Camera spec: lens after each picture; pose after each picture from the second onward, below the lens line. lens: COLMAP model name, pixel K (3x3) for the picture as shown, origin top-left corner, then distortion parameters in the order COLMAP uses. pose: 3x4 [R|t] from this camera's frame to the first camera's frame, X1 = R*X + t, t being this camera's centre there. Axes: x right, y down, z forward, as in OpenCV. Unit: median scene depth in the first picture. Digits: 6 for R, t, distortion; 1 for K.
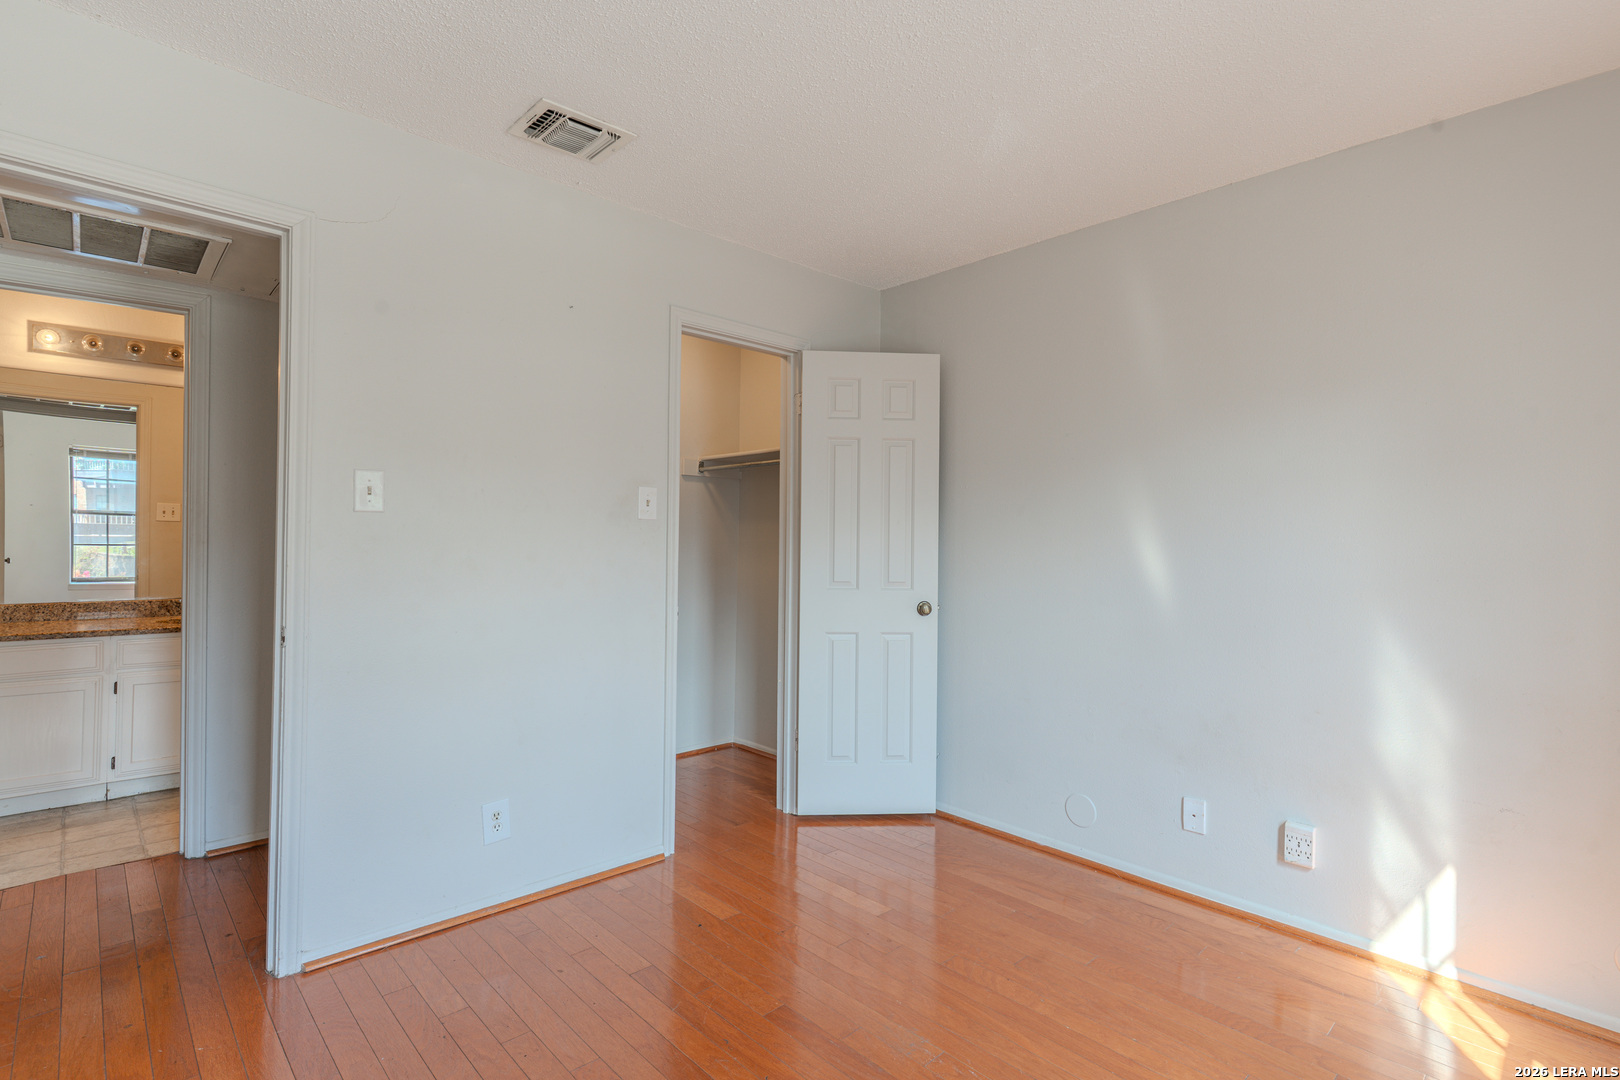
lens RADIAL K [[774.5, 0, 808.6], [0, 774.5, 540.2], [0, 0, 1]] dist [0.003310, -0.000480]
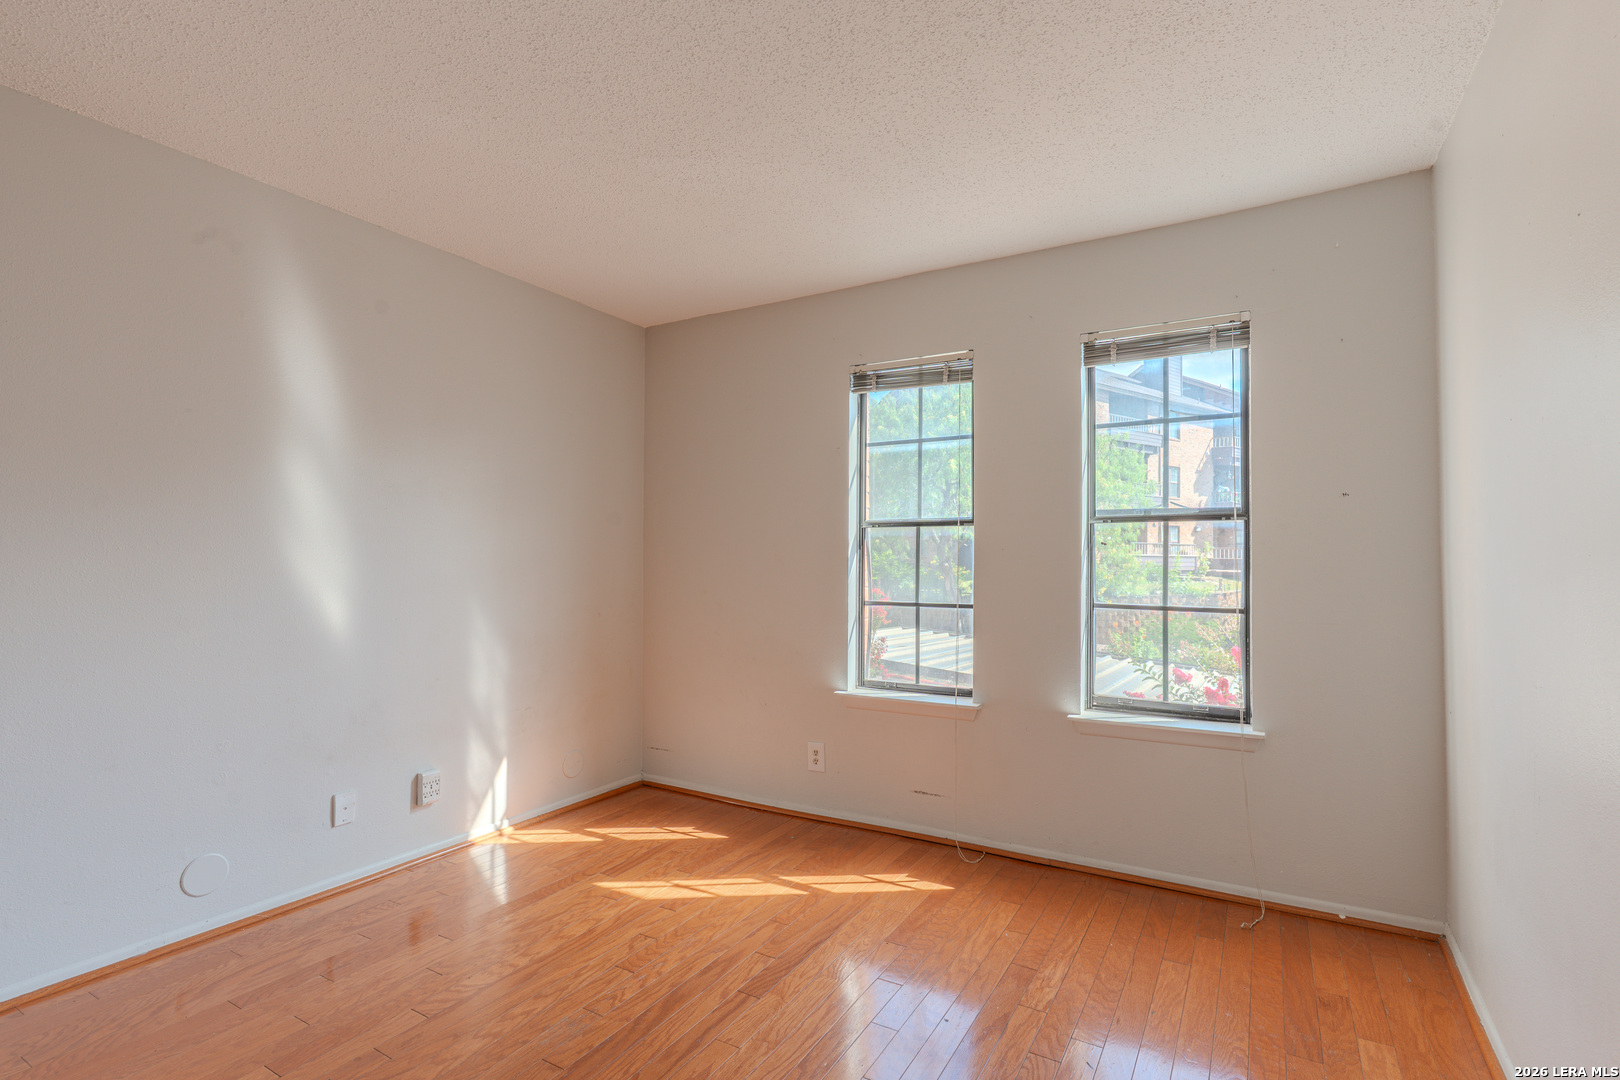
lens RADIAL K [[774.5, 0, 808.6], [0, 774.5, 540.2], [0, 0, 1]] dist [0.003310, -0.000480]
pose [[-0.277531, 0.007044, 0.960691, -0.675187], [-0.012578, 0.999861, -0.010965, -0.002254], [-0.960634, -0.015127, -0.277403, 0.687070]]
